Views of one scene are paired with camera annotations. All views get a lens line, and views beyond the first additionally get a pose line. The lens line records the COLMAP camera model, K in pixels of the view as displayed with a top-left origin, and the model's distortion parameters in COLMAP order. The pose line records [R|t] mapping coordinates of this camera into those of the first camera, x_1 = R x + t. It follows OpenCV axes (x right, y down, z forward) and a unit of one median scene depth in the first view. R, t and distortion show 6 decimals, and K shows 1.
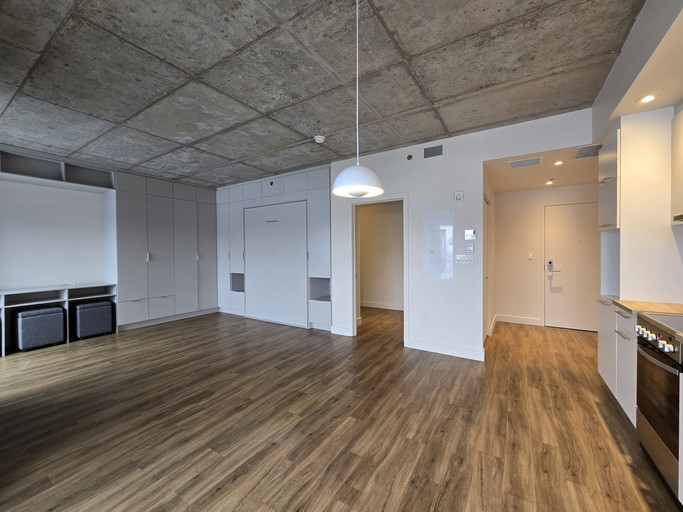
lens RADIAL K [[280.6, 0, 333.8], [0, 280.6, 255.7], [0, 0, 1]] dist [0.002185, -0.001472]
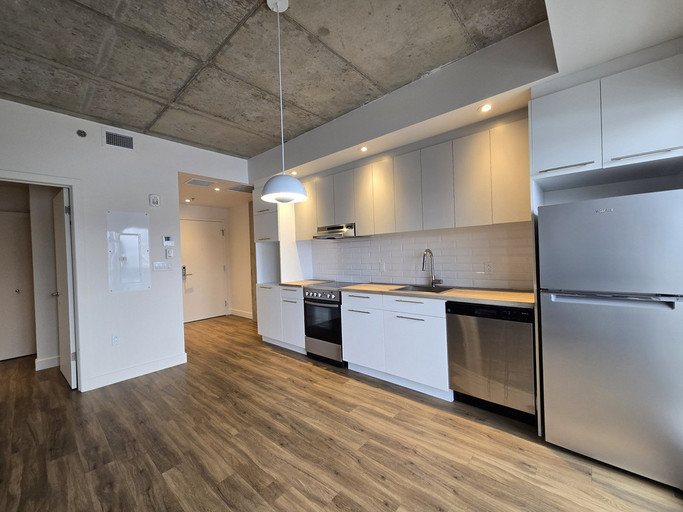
lens RADIAL K [[280.6, 0, 339.3], [0, 280.6, 255.5], [0, 0, 1]] dist [0.002185, -0.001472]
pose [[0.148464, -0.006443, 0.988897, -0.538552], [0.047417, 0.998875, -0.000611, 0.007548], [-0.987780, 0.046981, 0.148603, 0.339041]]
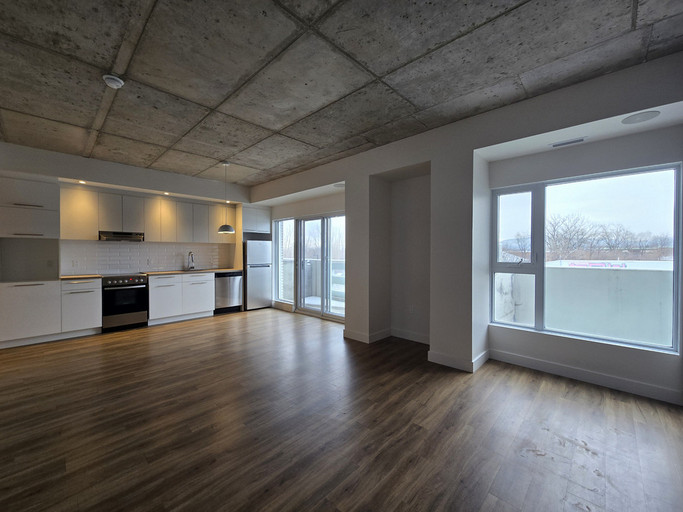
lens RADIAL K [[280.6, 0, 338.2], [0, 280.6, 256.0], [0, 0, 1]] dist [0.002185, -0.001472]
pose [[-0.984126, 0.003976, 0.177425, -0.956437], [0.008997, 0.999581, 0.027507, -0.016281], [-0.177242, 0.028667, -0.983750, 2.154085]]
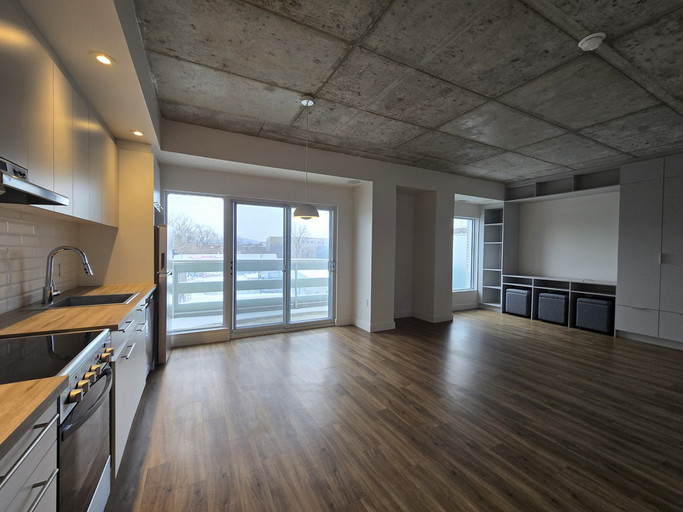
lens RADIAL K [[280.6, 0, 341.0], [0, 280.6, 255.4], [0, 0, 1]] dist [0.002185, -0.001472]
pose [[-0.481337, 0.018240, -0.876346, 0.903312], [-0.021487, 0.999237, 0.032600, -0.017866], [0.876272, 0.034522, -0.480578, 1.161351]]
